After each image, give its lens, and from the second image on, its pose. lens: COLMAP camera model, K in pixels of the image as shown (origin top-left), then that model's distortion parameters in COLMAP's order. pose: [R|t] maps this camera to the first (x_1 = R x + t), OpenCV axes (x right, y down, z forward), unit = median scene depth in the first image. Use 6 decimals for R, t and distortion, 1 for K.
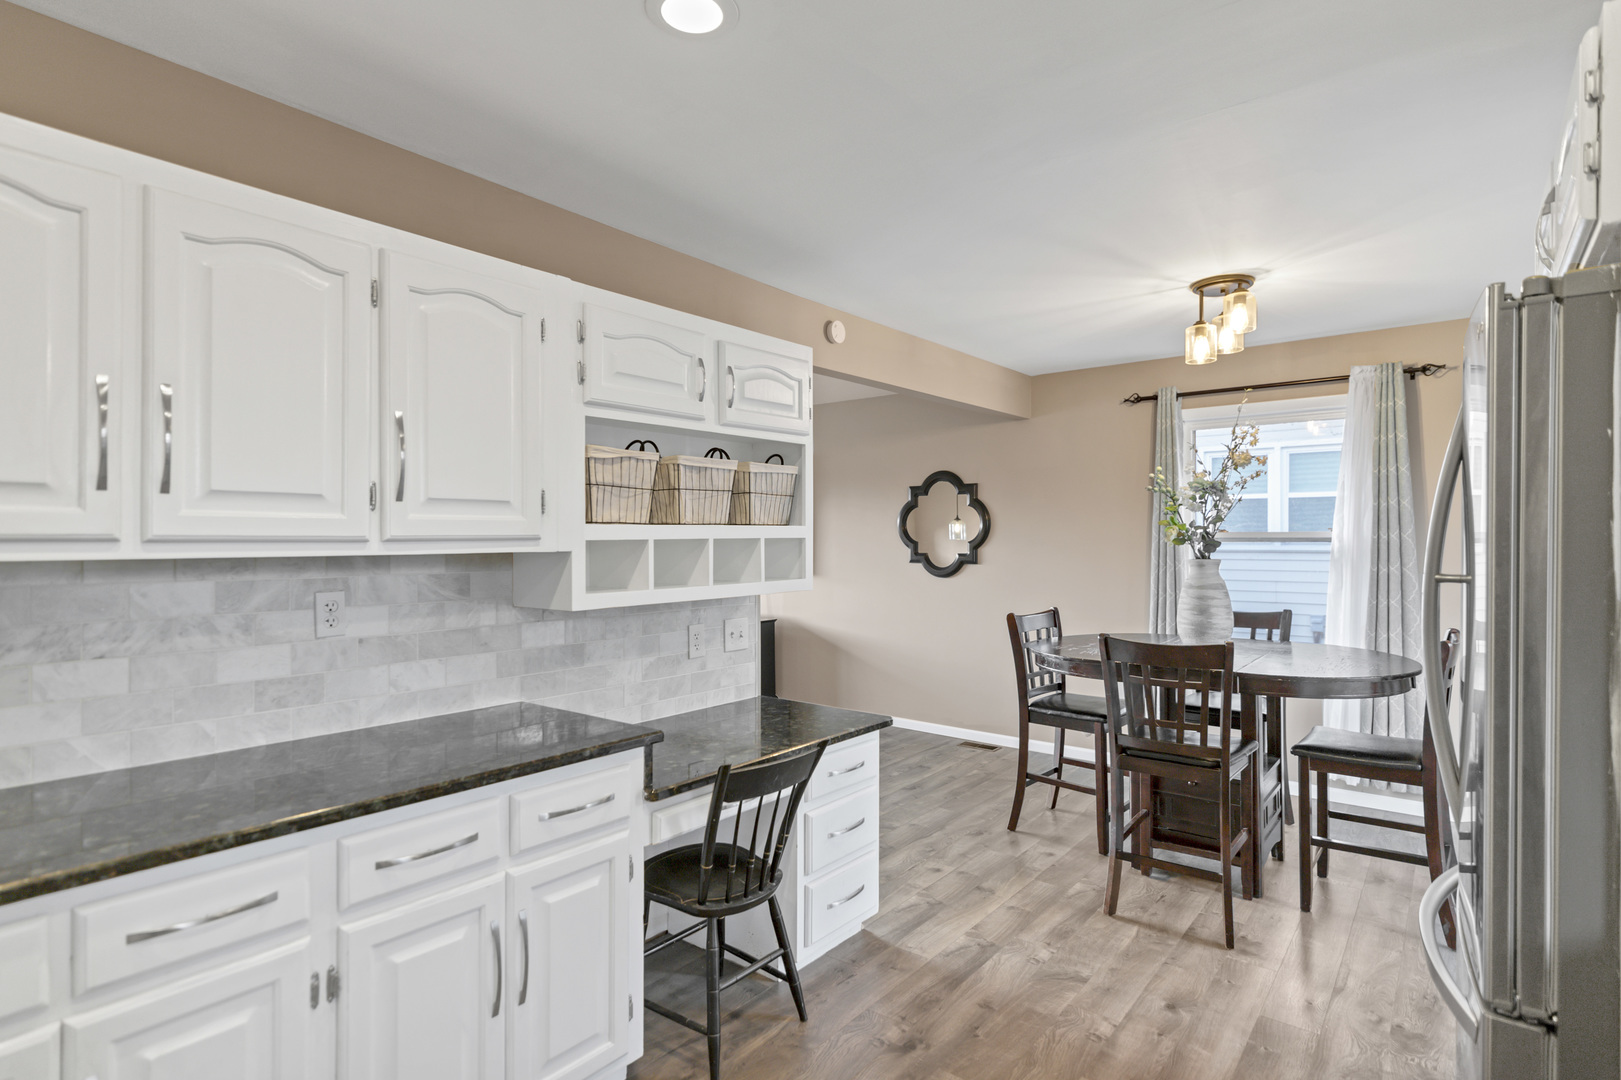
lens RADIAL K [[823.5, 0, 810.5], [0, 823.5, 540.0], [0, 0, 1]] dist [0.000879, -0.000054]
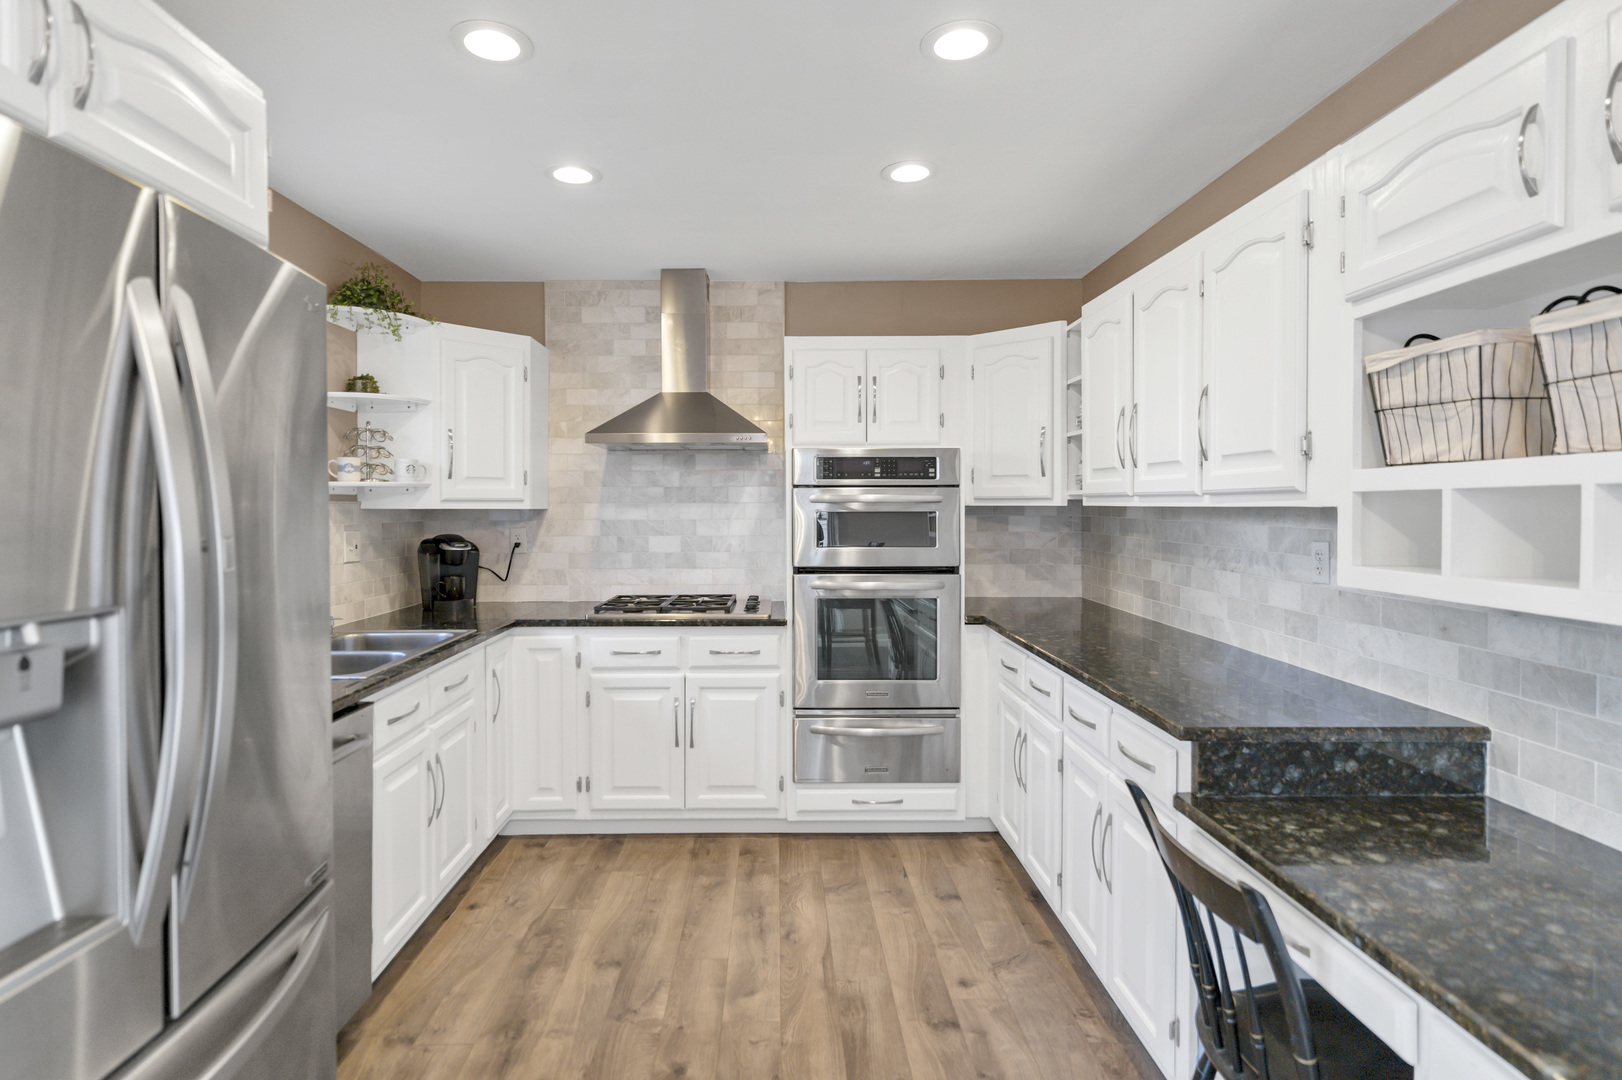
lens RADIAL K [[830.5, 0, 782.3], [0, 830.5, 514.7], [0, 0, 1]] dist [-0.000545, -0.000412]
pose [[-0.774419, 0.013025, -0.632538, 0.635430], [0.004845, 0.999881, 0.014657, 0.008337], [0.632654, 0.008286, -0.774390, 1.373407]]
